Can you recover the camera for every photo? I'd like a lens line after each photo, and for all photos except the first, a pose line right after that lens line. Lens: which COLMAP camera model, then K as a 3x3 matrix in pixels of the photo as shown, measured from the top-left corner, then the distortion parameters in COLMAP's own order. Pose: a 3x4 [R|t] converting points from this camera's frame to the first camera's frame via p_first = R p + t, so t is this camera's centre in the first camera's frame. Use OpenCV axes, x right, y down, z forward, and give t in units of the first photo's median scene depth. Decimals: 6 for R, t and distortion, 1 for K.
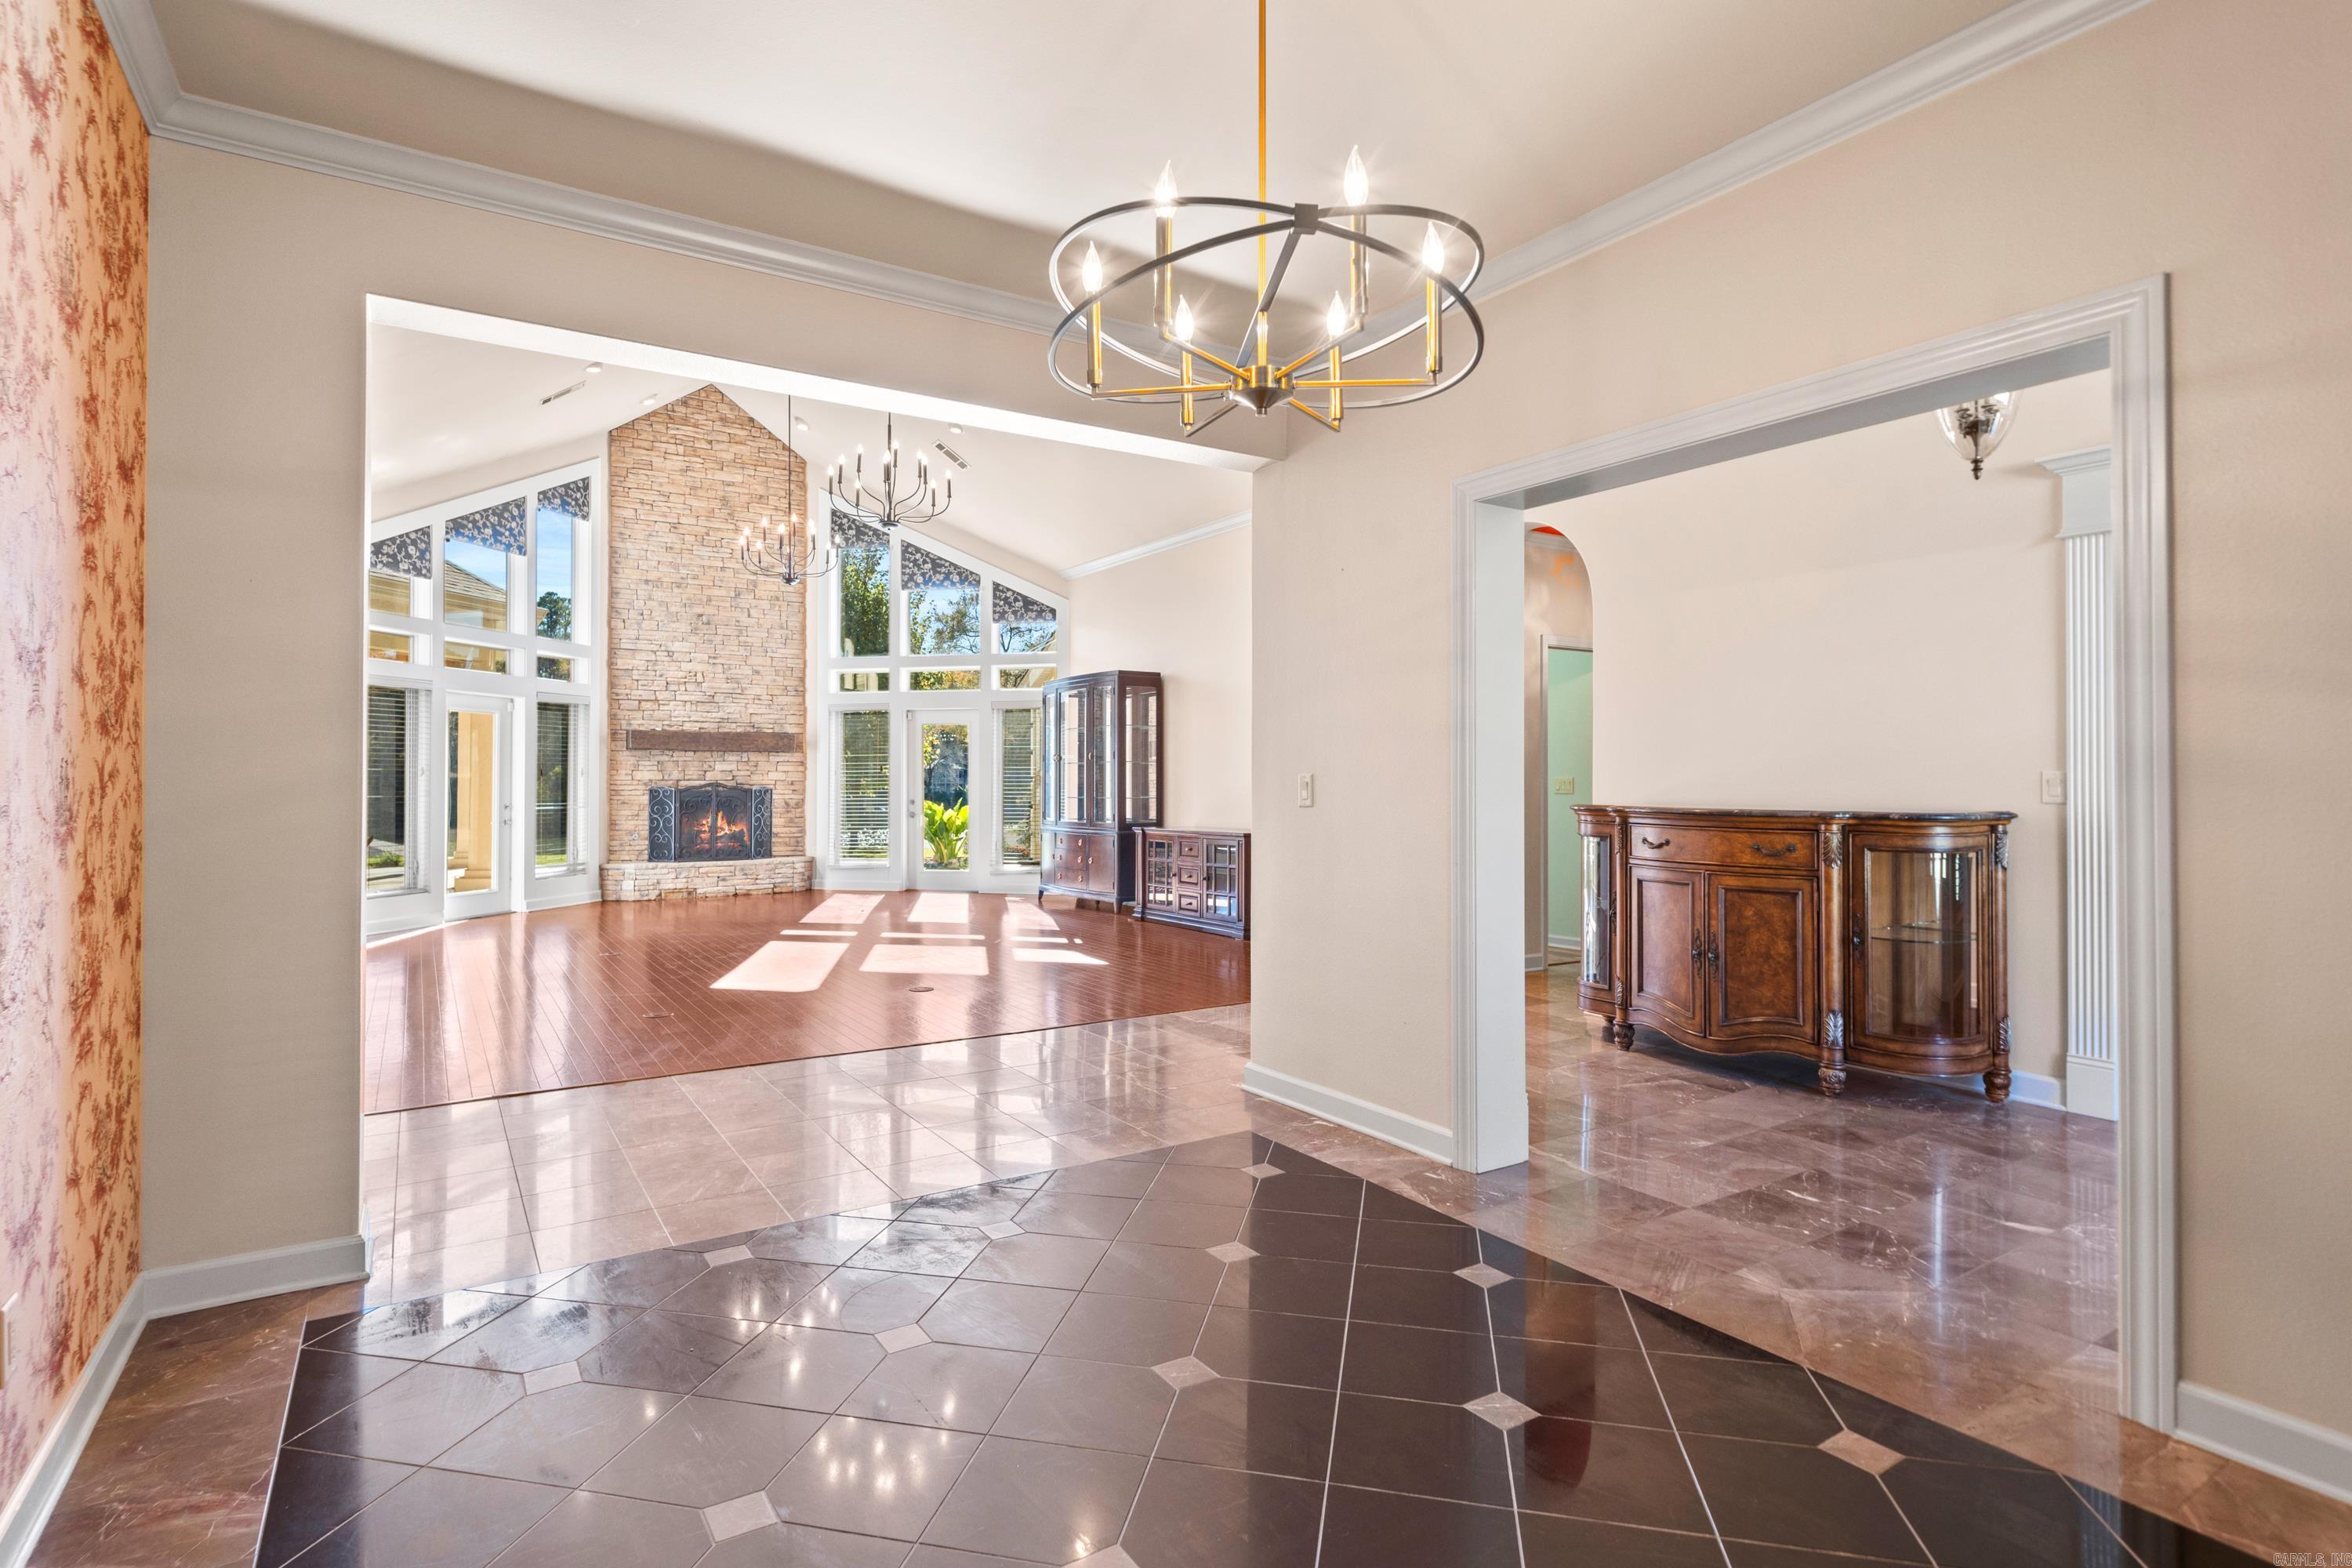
lens RADIAL K [[1146.6, 0, 1138.7], [0, 1146.6, 764.3], [0, 0, 1]] dist [0.006314, -0.005500]
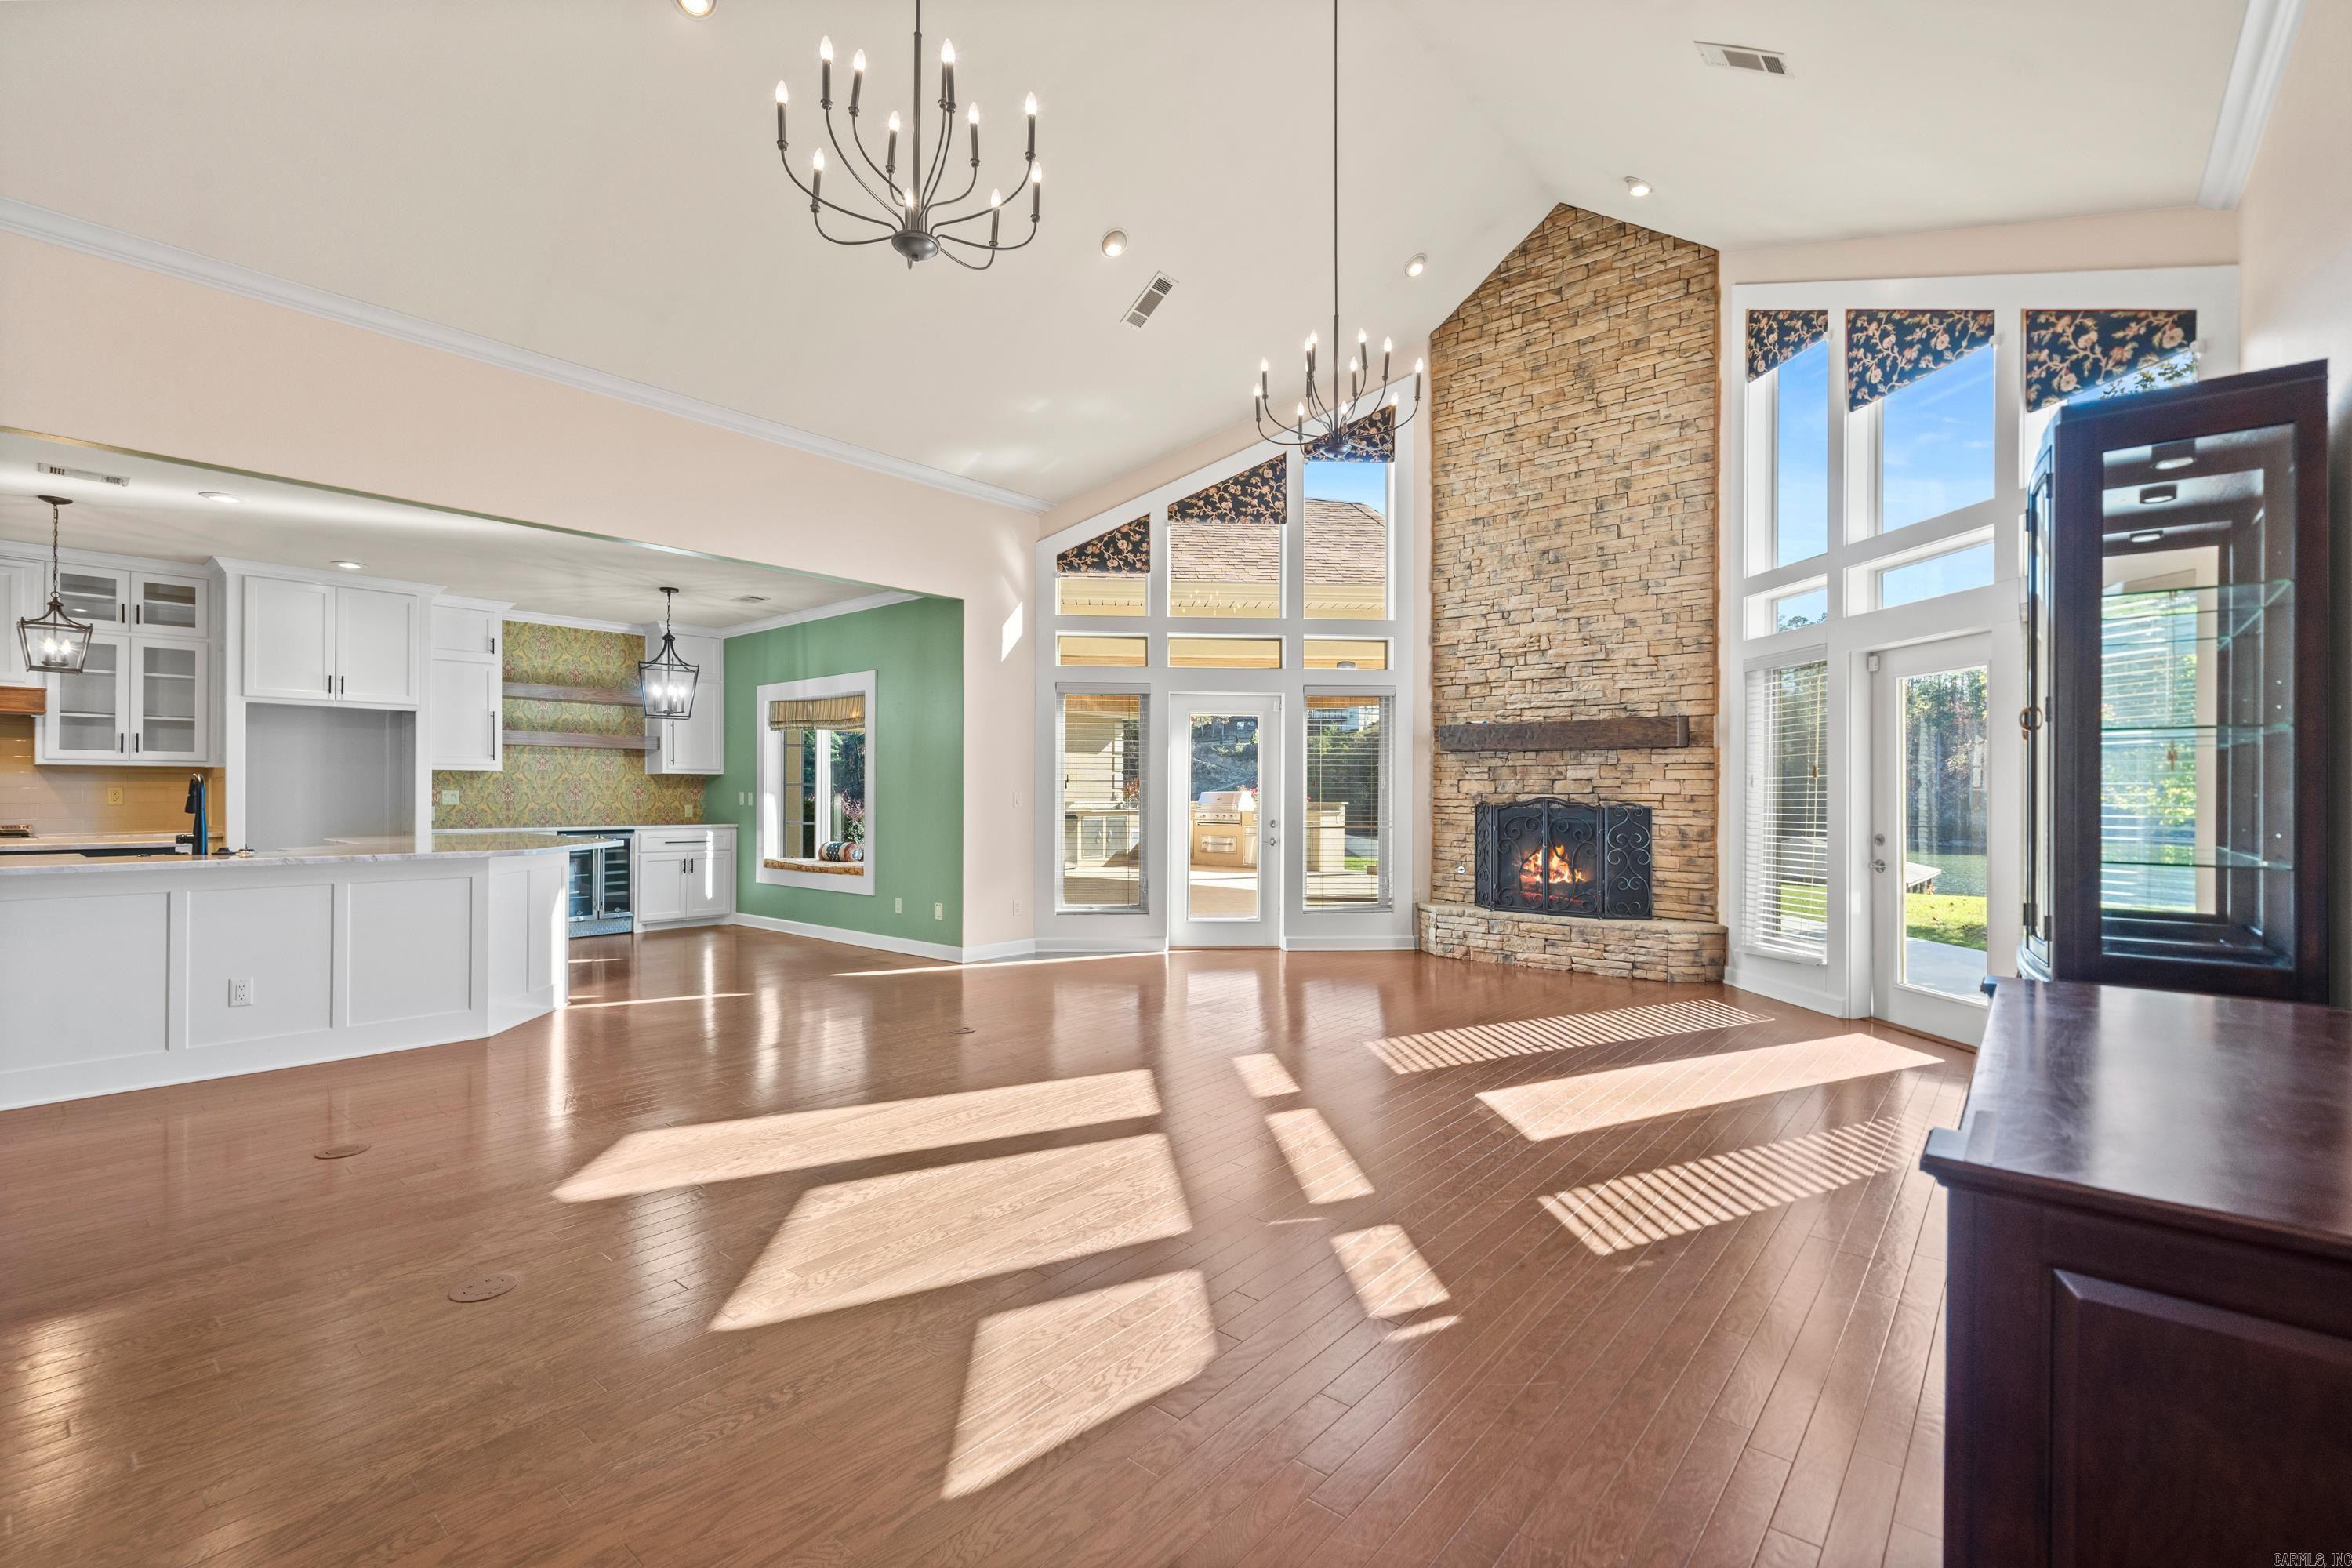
lens RADIAL K [[1031.8, 0, 1161.0], [0, 1031.8, 787.7], [0, 0, 1]] dist [0.002329, 0.000345]
pose [[0.301030, -0.003254, -0.953609, 0.135323], [0.009603, 0.999954, -0.000381, 0.008442], [0.953566, -0.009043, 0.301047, 0.608033]]
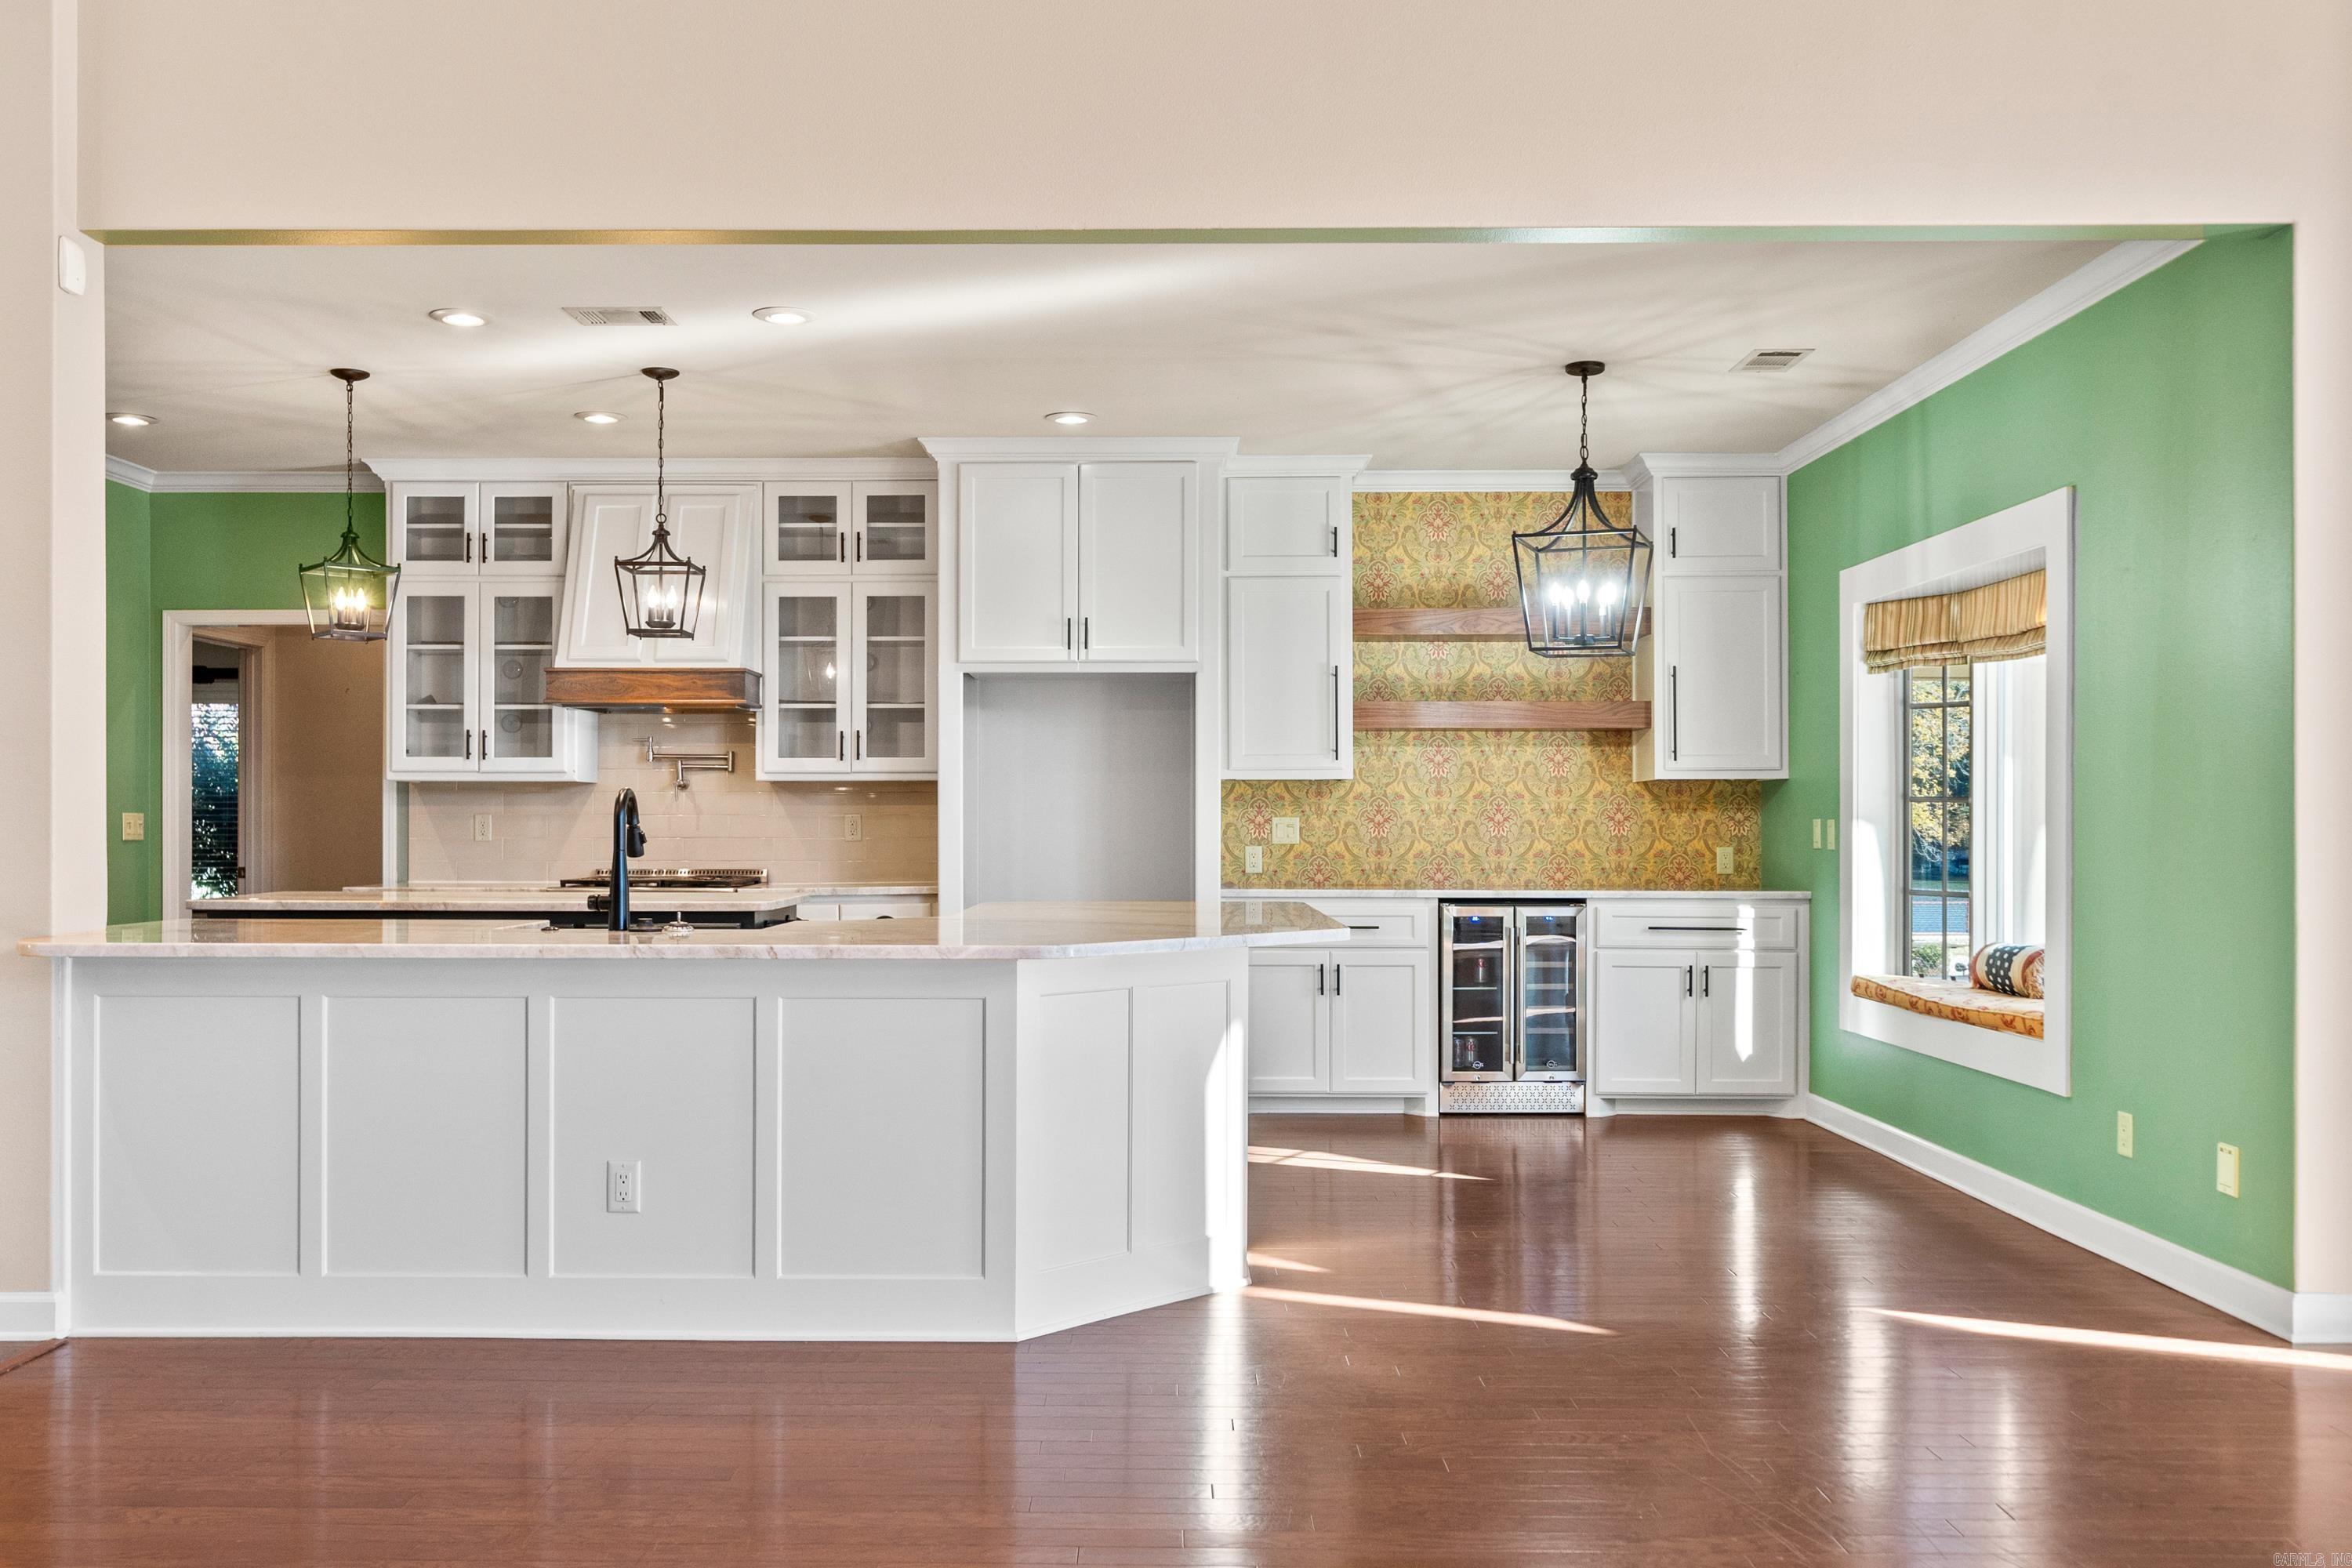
lens RADIAL K [[1888.3, 0, 1149.2], [0, 1888.3, 826.8], [0, 0, 1]] dist [0.010170, -0.009862]
pose [[-0.533382, 0.004137, -0.845864, -0.057126], [0.012116, 0.999923, -0.002750, 0.010268], [0.845788, -0.011715, -0.533391, 0.687028]]
